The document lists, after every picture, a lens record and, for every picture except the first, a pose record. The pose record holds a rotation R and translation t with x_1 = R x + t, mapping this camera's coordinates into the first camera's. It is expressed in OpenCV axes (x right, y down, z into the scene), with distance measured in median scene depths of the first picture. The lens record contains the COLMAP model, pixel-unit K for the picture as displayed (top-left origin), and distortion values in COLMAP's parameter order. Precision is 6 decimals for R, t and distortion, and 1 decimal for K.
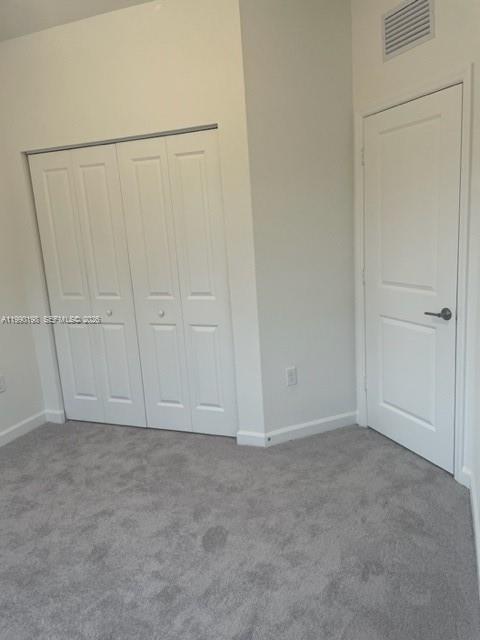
lens RADIAL K [[480.6, 0, 240.9], [0, 480.6, 317.1], [0, 0, 1]] dist [0.092259, -0.130123]
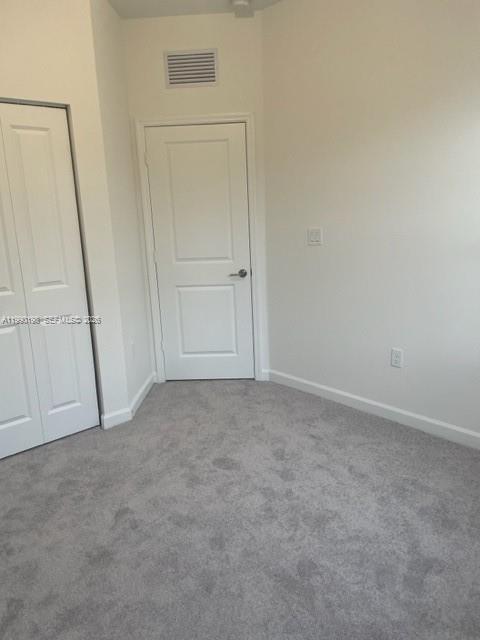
lens RADIAL K [[480.6, 0, 240.9], [0, 480.6, 317.1], [0, 0, 1]] dist [0.092259, -0.130123]
pose [[0.442964, -0.153081, 0.883374, -0.855623], [0.179375, 0.980525, 0.079970, 0.005593], [-0.878412, 0.123031, 0.461796, 0.301169]]
